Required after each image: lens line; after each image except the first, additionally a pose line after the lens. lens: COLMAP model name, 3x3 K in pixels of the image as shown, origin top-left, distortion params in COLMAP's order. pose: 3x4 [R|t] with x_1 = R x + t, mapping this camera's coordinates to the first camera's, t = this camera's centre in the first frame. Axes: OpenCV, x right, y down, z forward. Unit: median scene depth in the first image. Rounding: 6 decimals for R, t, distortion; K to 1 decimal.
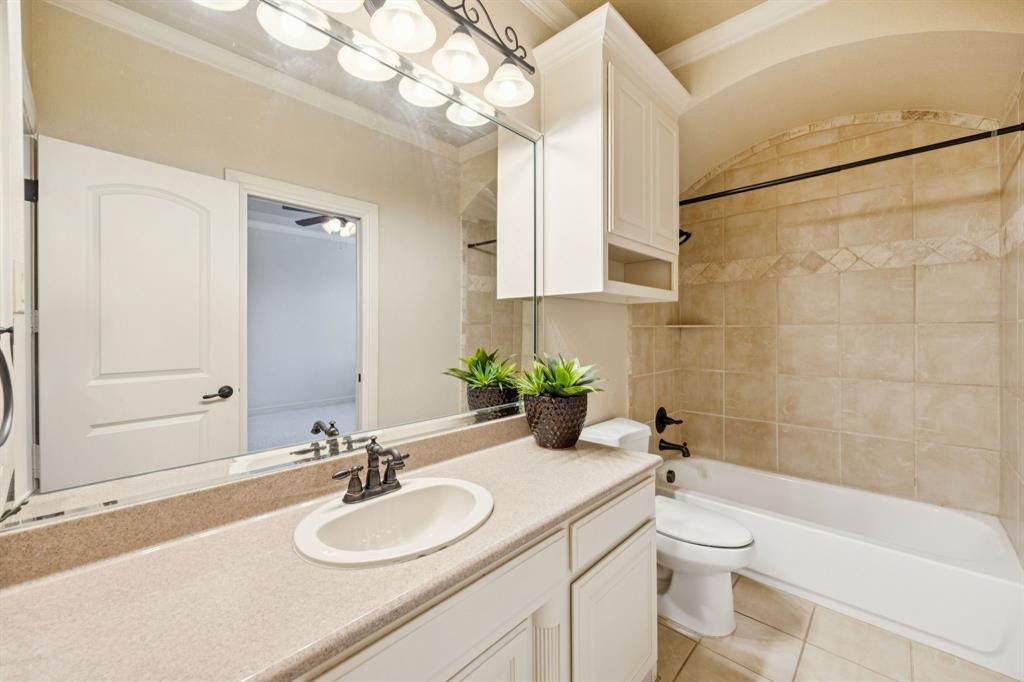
lens RADIAL K [[405.3, 0, 512.7], [0, 405.3, 332.3], [0, 0, 1]] dist [-0.001256, -0.000131]
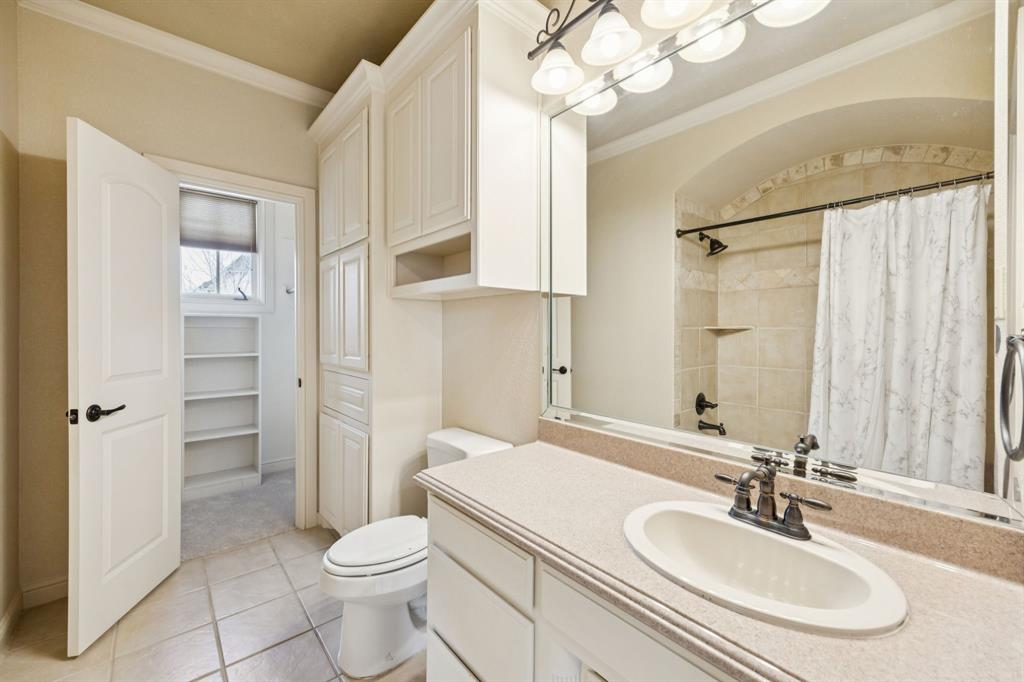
lens RADIAL K [[405.3, 0, 512.7], [0, 405.3, 332.3], [0, 0, 1]] dist [-0.001256, -0.000131]
pose [[-0.093047, 0.004466, -0.995652, 0.559230], [-0.003804, 0.999981, 0.004841, -0.001360], [0.995654, 0.004237, -0.093028, 0.577132]]
